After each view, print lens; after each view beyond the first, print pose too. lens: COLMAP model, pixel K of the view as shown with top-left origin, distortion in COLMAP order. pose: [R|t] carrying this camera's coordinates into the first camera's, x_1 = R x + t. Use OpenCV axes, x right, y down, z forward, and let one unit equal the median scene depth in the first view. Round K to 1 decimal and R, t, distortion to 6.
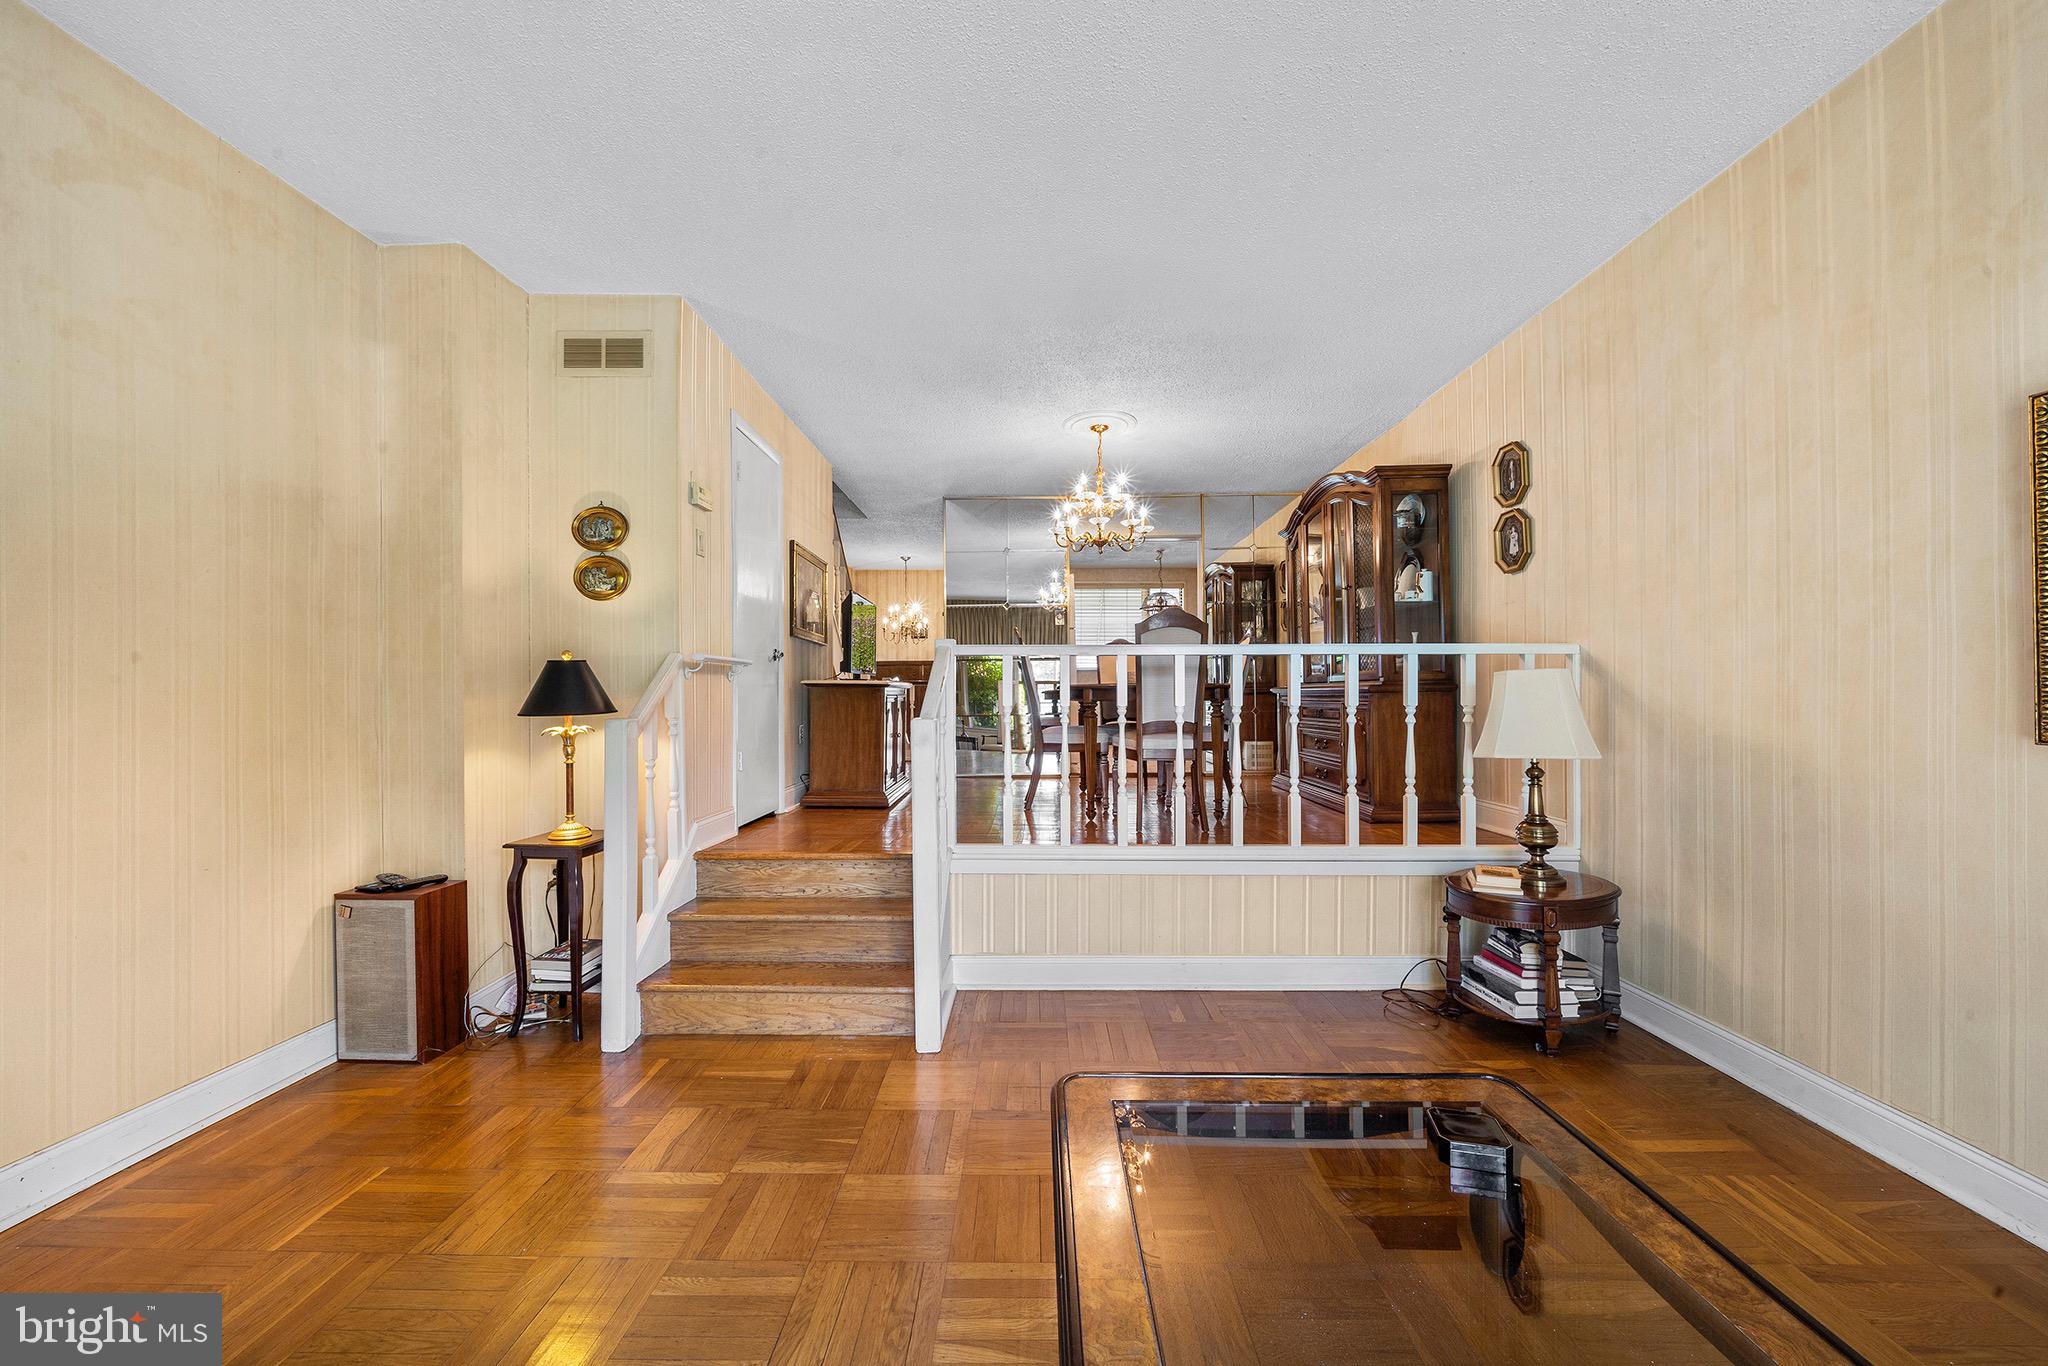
lens RADIAL K [[761.4, 0, 1027.6], [0, 761.4, 691.7], [0, 0, 1]] dist [-0.000051, 0.000058]
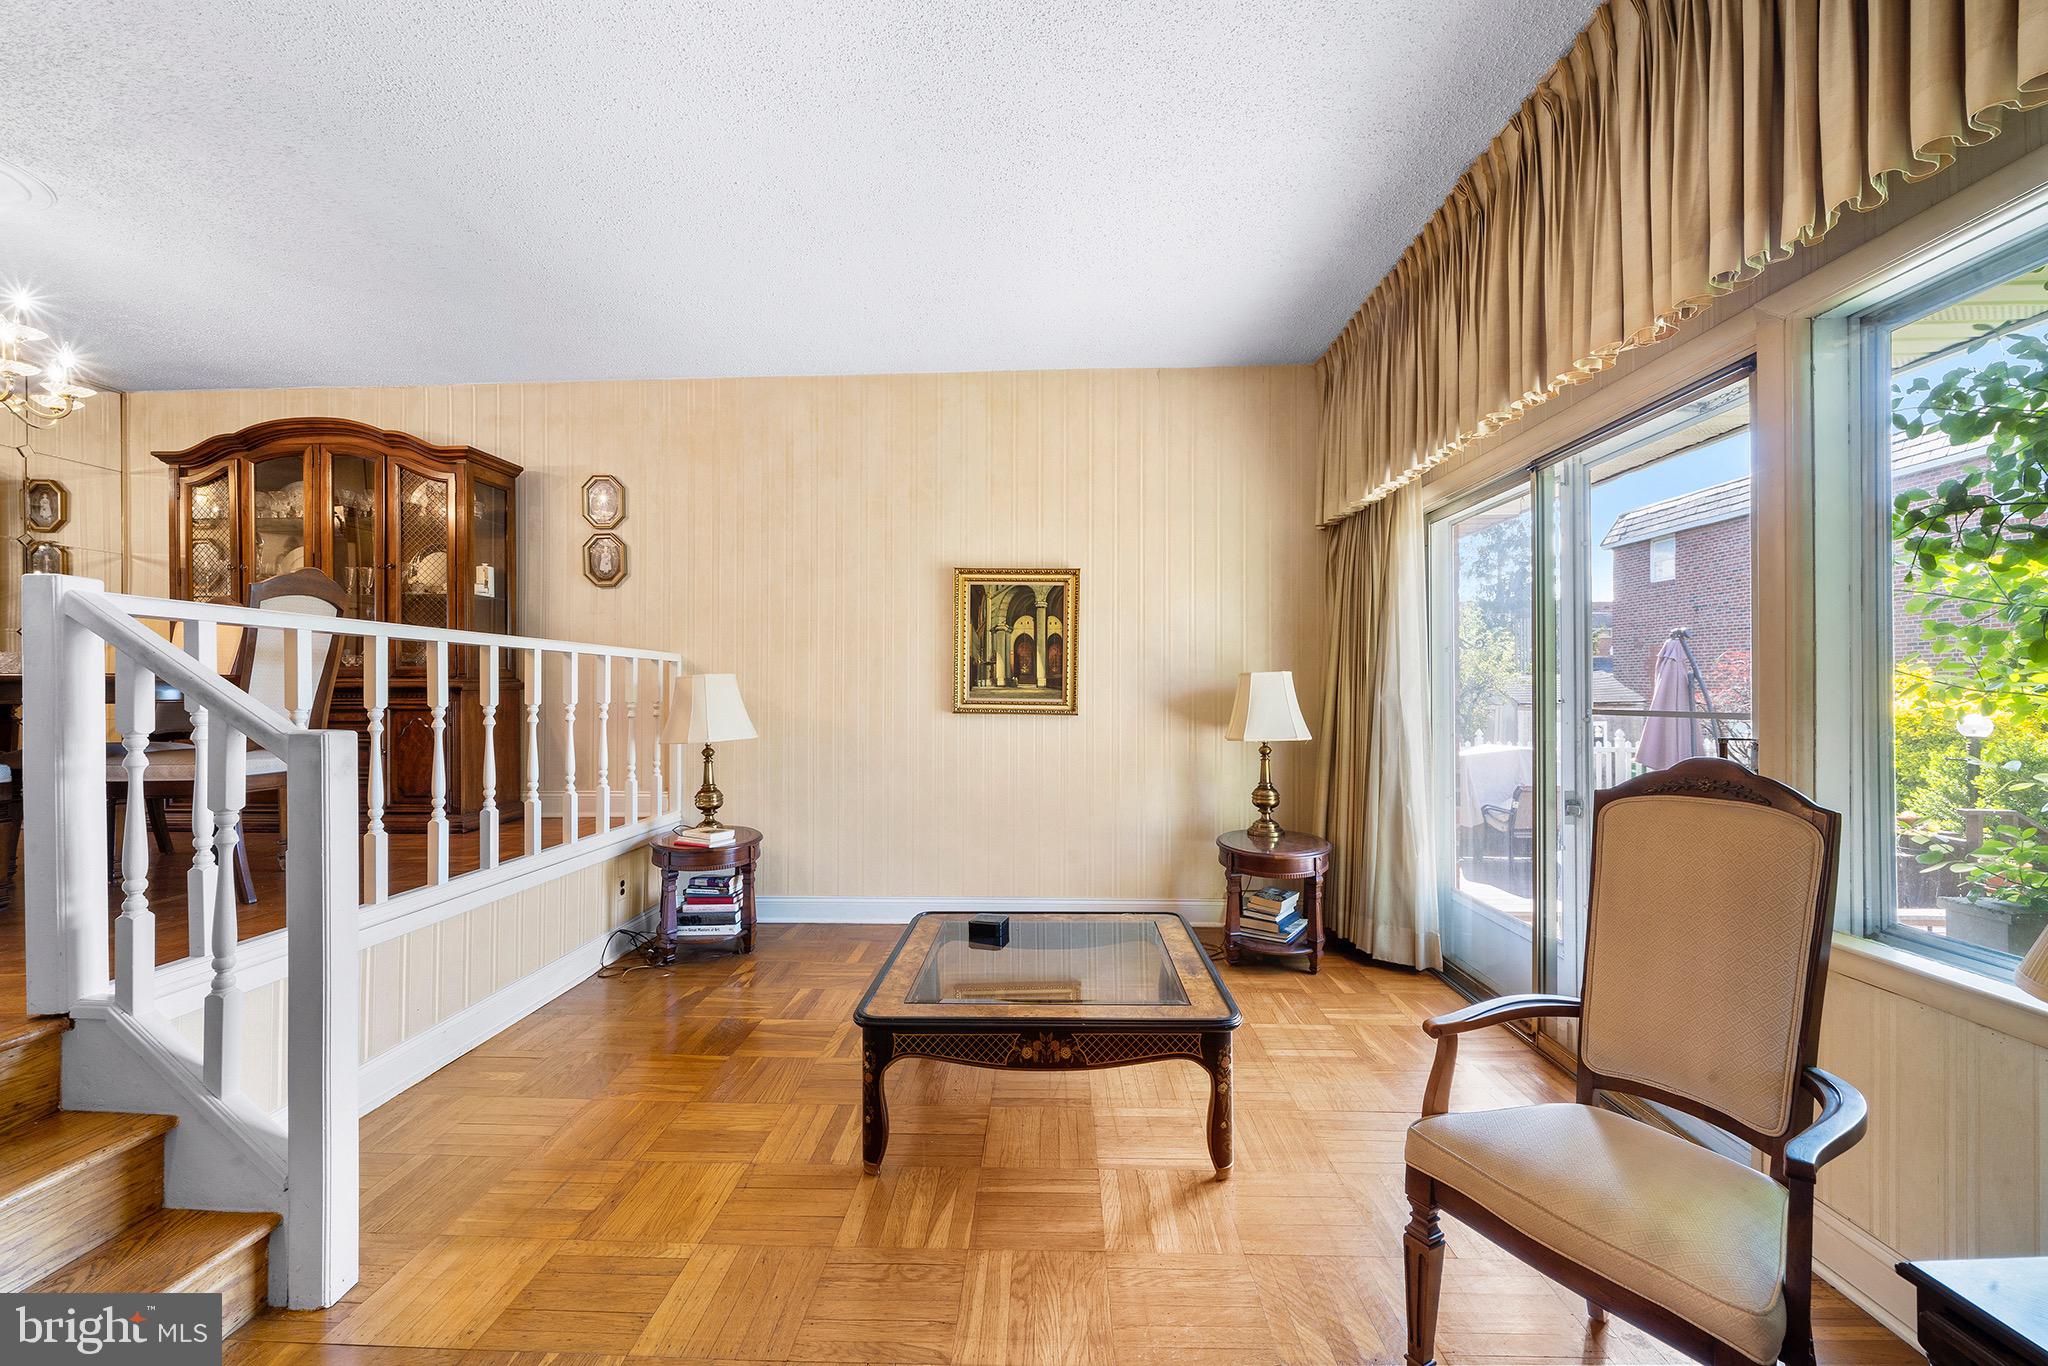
lens RADIAL K [[795.7, 0, 1022.6], [0, 795.7, 688.5], [0, 0, 1]] dist [-0.001776, -0.000101]
pose [[0.030863, 0.007480, 0.999496, -0.539155], [-0.001152, 0.999972, -0.007448, 0.004798], [-0.999523, -0.000921, 0.030870, 0.330729]]
